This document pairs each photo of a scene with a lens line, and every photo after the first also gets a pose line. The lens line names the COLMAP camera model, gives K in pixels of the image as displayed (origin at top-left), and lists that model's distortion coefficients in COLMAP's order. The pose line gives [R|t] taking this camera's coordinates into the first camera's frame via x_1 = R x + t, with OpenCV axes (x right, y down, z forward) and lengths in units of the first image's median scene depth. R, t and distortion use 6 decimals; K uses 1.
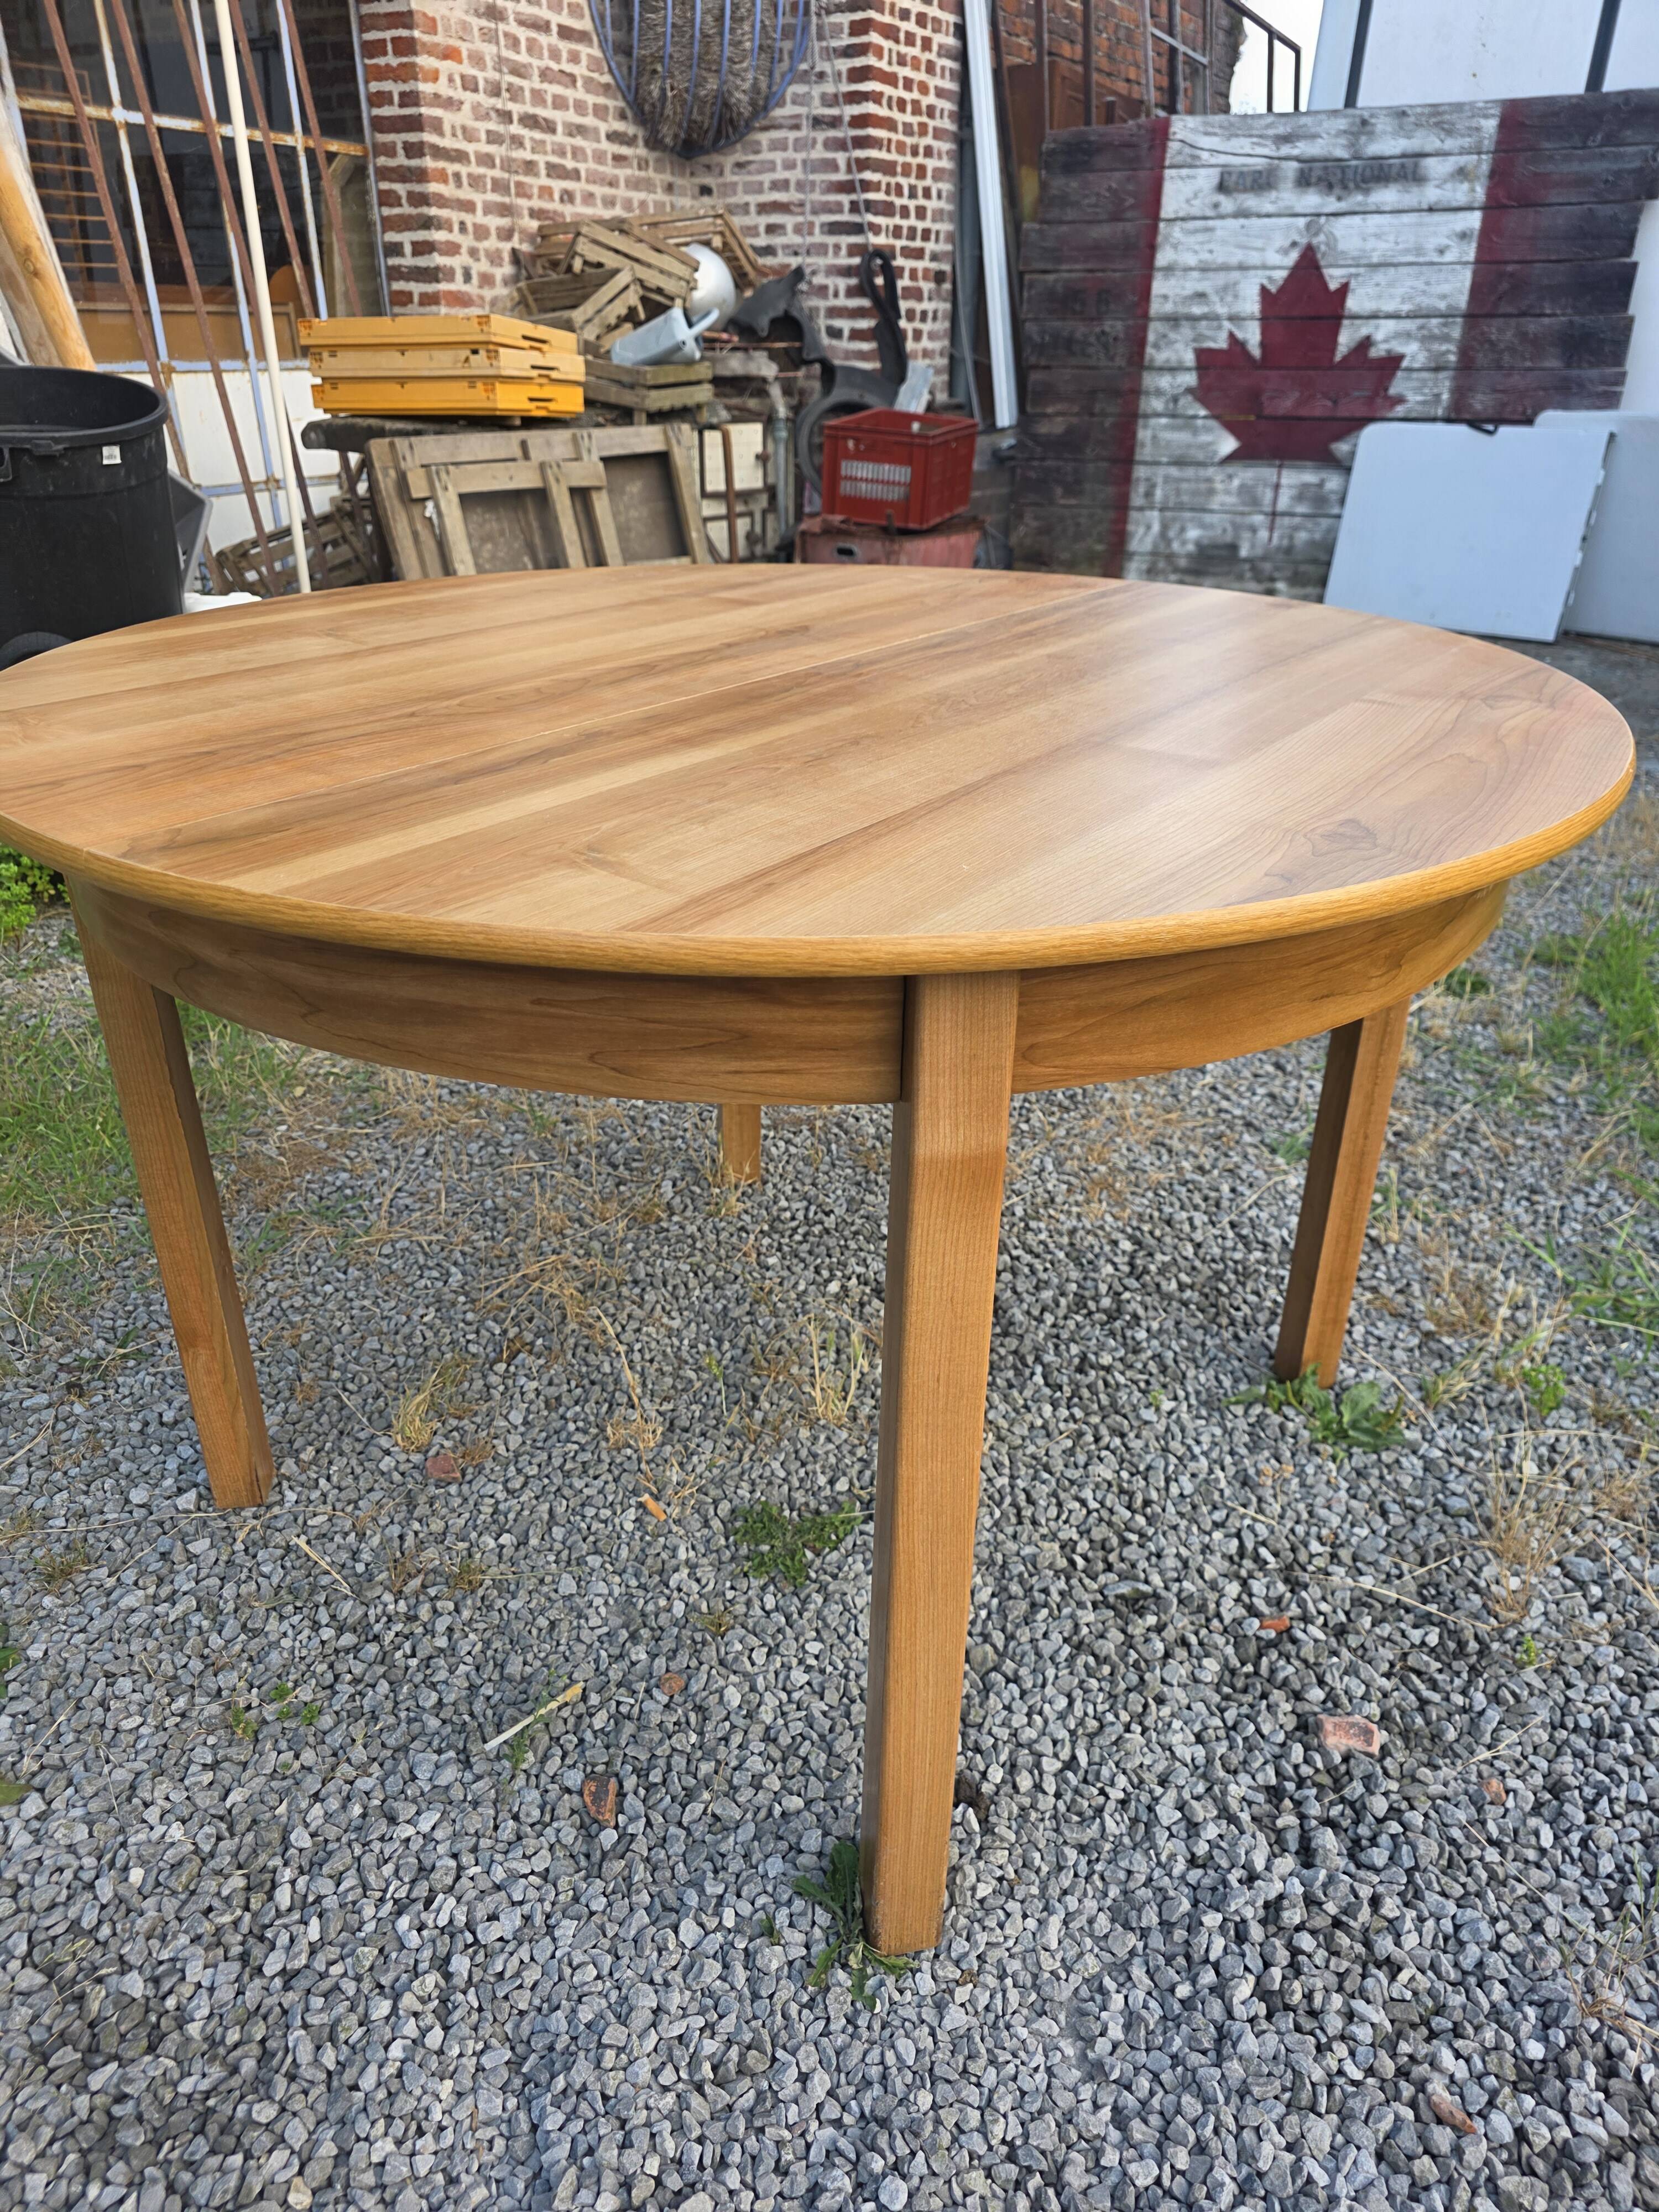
lens RADIAL K [[1503.9, 0, 851.5], [0, 1503.9, 1126.2], [0, 0, 1]] dist [0.041280, -0.033404]
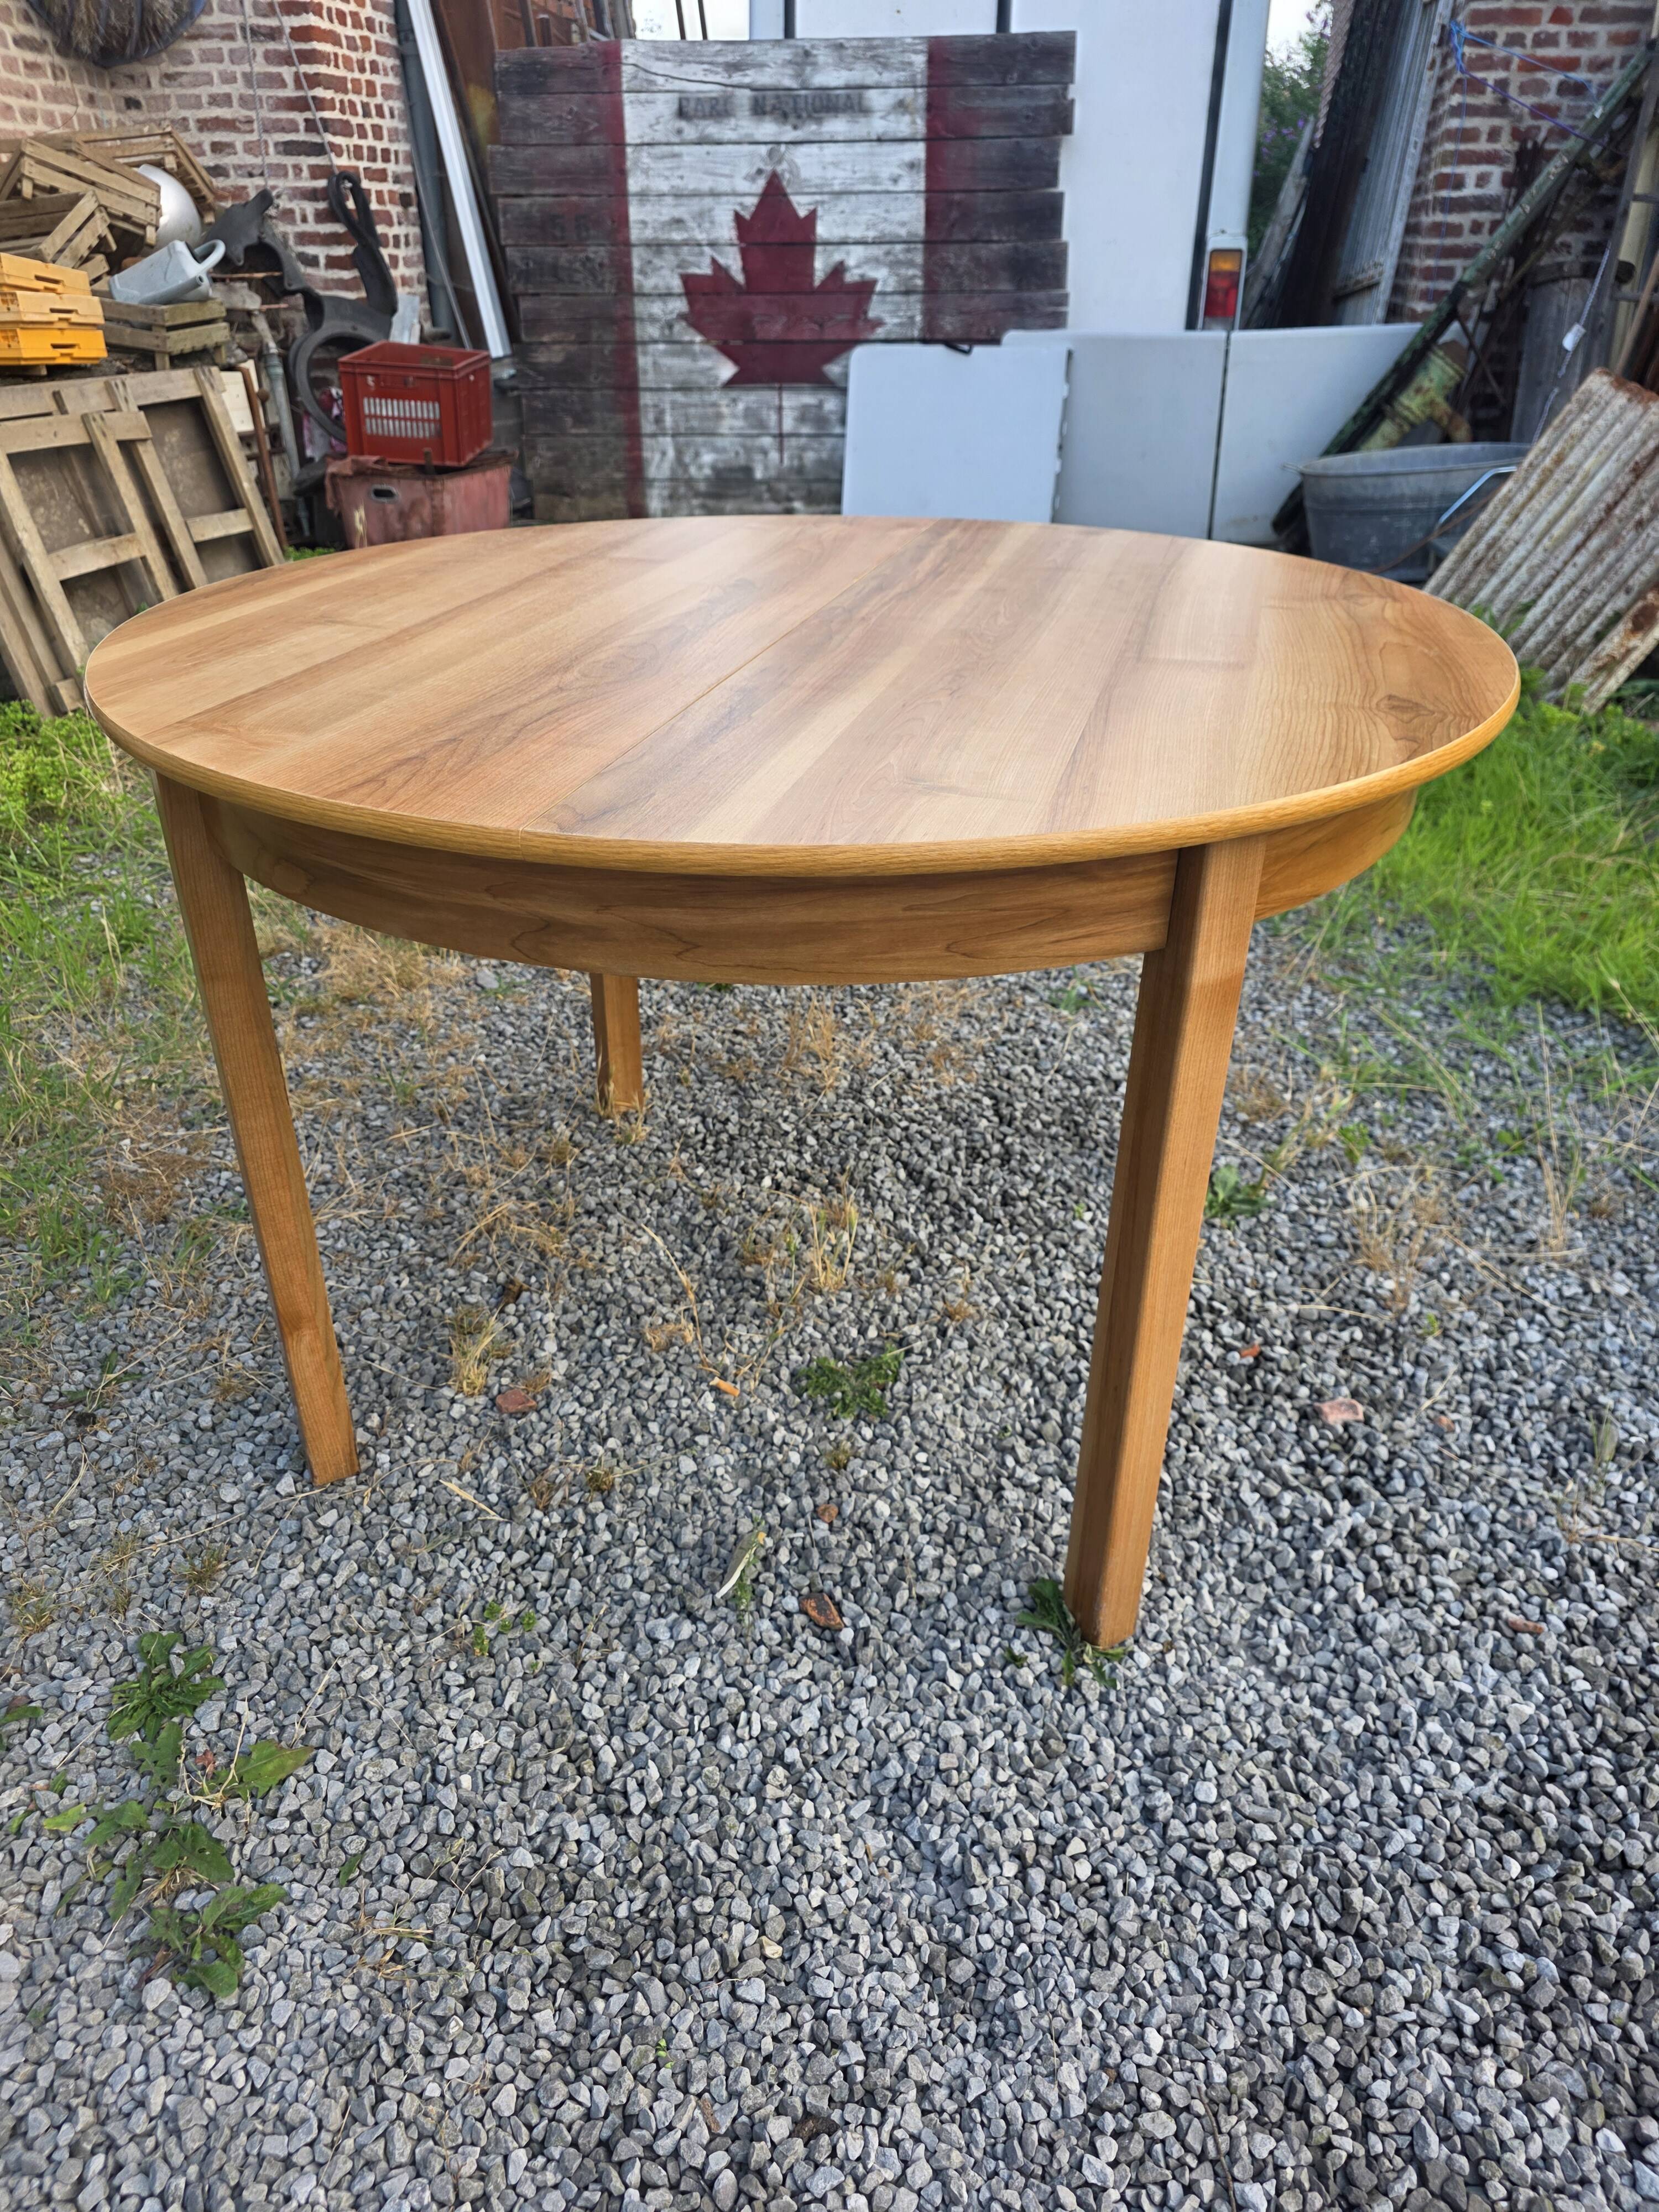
lens RADIAL K [[1503.9, 0, 836.1], [0, 1503.9, 1122.9], [0, 0, 1]] dist [0.041280, -0.033404]
pose [[0.938658, -0.178601, 0.294995, -0.343092], [0.165650, 0.983800, 0.068540, -0.002578], [-0.302457, -0.015470, 0.953037, -0.083185]]
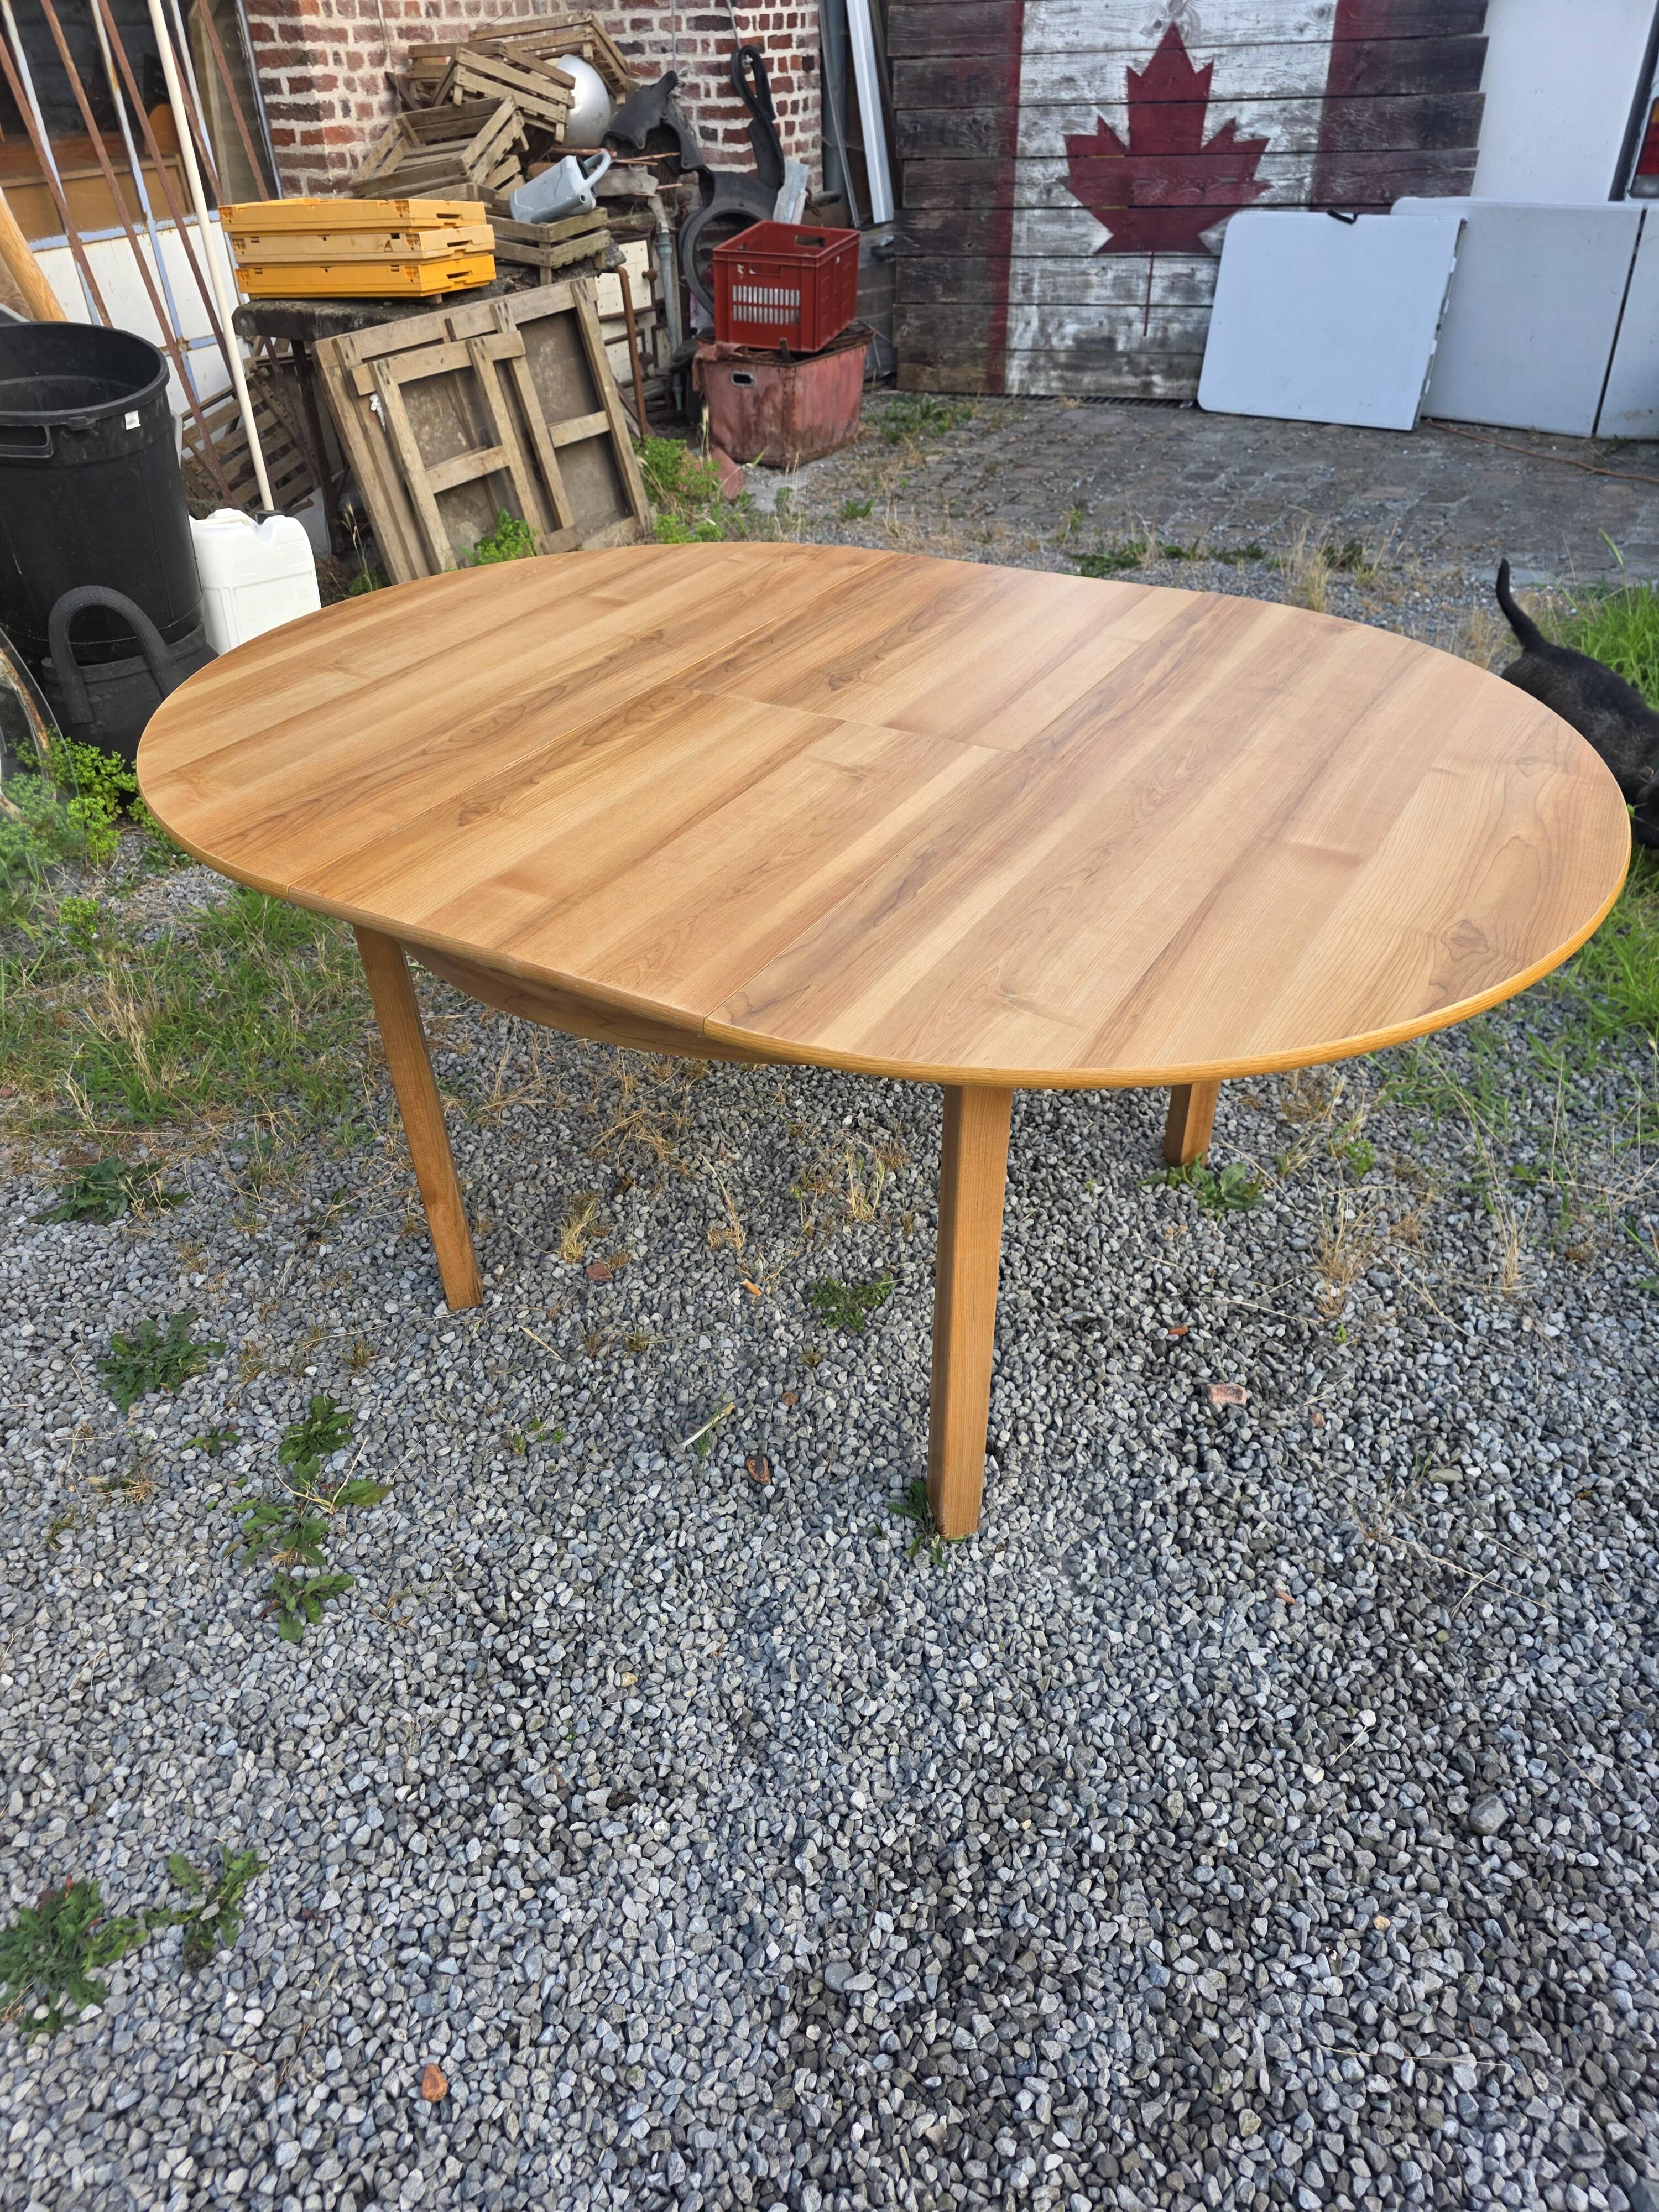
lens RADIAL K [[1503.9, 0, 813.9], [0, 1503.9, 1114.6], [0, 0, 1]] dist [0.041280, -0.033404]
pose [[0.996670, -0.073604, 0.035084, -0.108266], [0.067661, 0.986689, 0.147877, -0.118834], [-0.045502, -0.145011, 0.988383, -0.396705]]
